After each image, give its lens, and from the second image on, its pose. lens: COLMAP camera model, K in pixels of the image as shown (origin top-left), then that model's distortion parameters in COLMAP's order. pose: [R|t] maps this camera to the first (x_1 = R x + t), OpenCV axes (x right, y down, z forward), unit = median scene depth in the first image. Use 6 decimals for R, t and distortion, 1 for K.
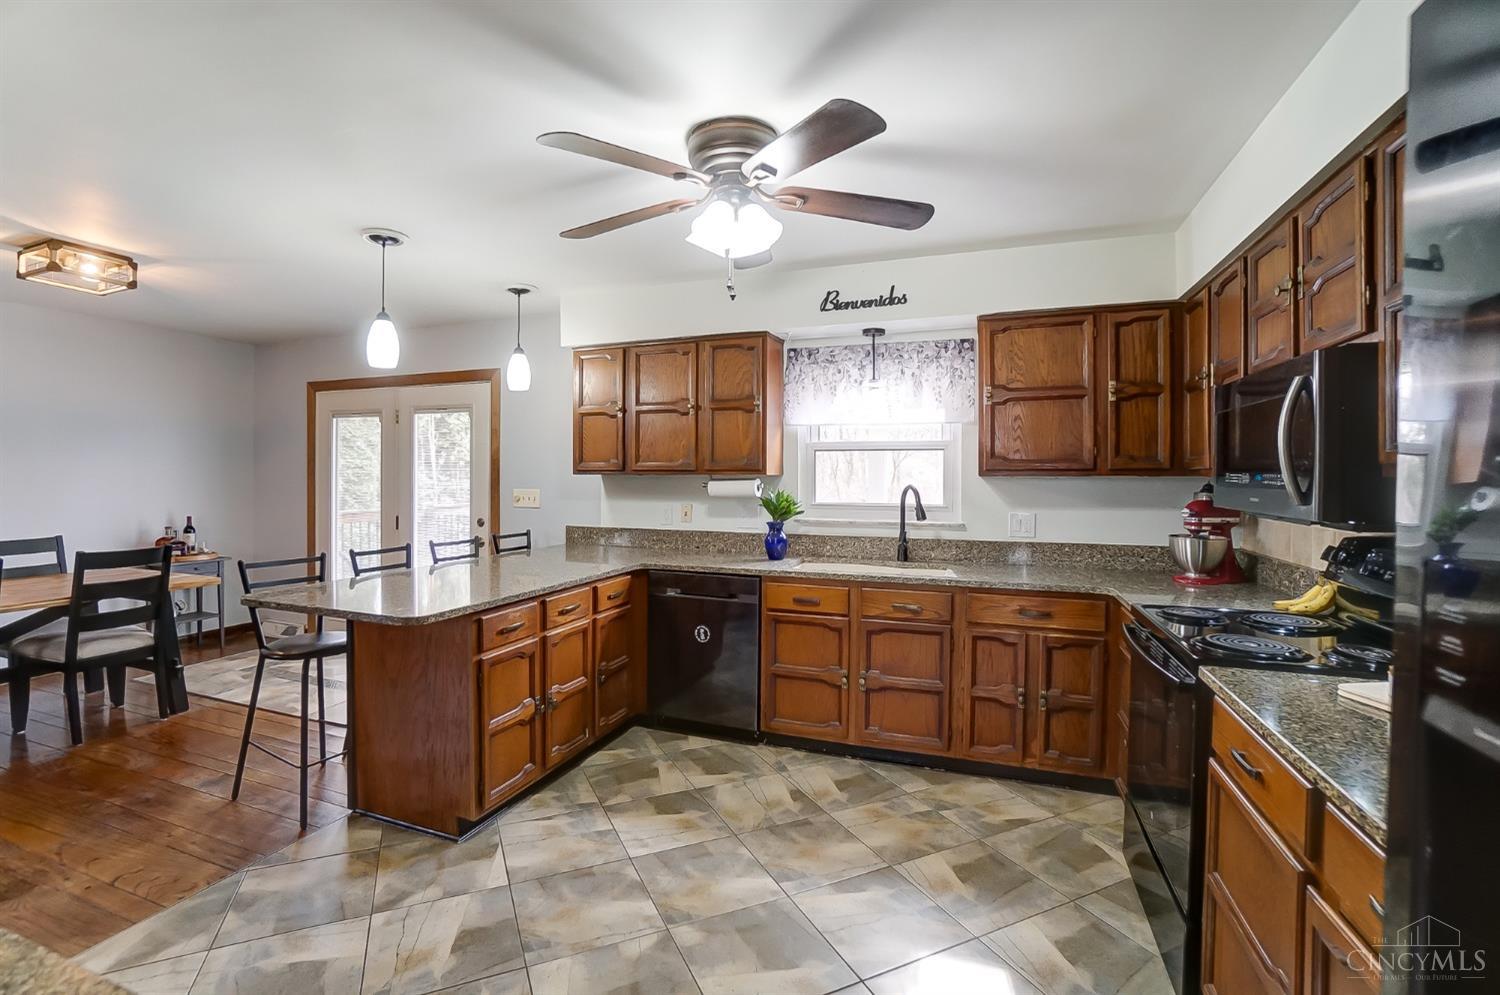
lens RADIAL K [[672.7, 0, 744.0], [0, 672.7, 489.9], [0, 0, 1]] dist [-0.026012, 0.000365]
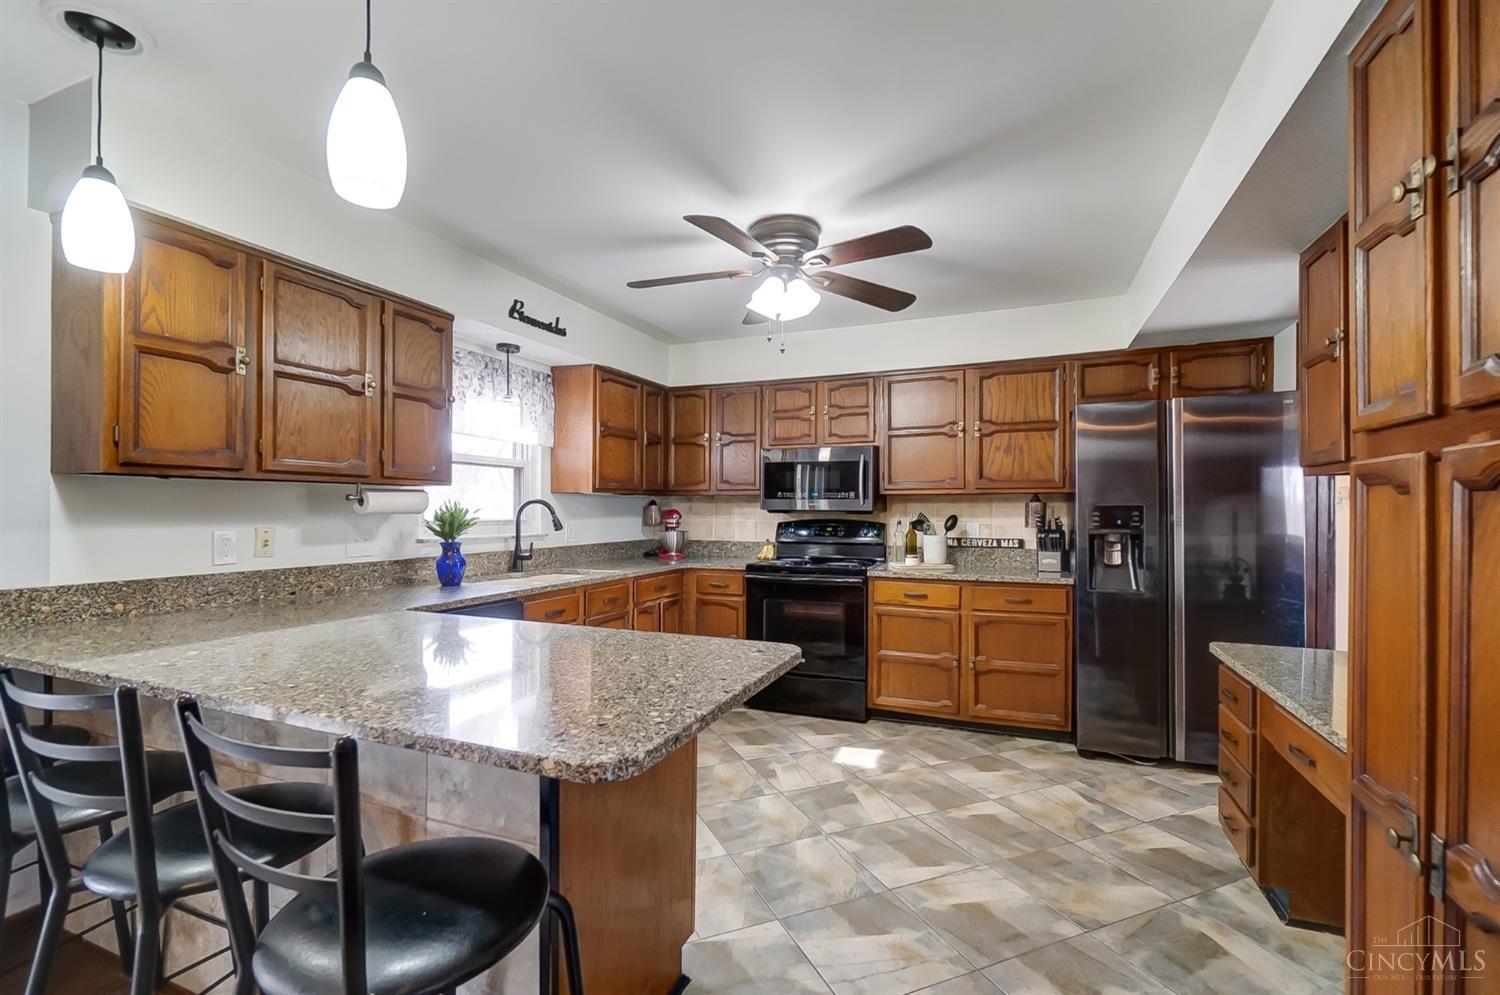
lens RADIAL K [[634.6, 0, 752.2], [0, 634.6, 506.6], [0, 0, 1]] dist [-0.000741, 0.000038]
pose [[0.047709, -0.000612, 0.998861, -0.786886], [0.020917, 0.999781, -0.000386, 0.012817], [-0.998642, 0.020911, 0.047712, 0.624627]]
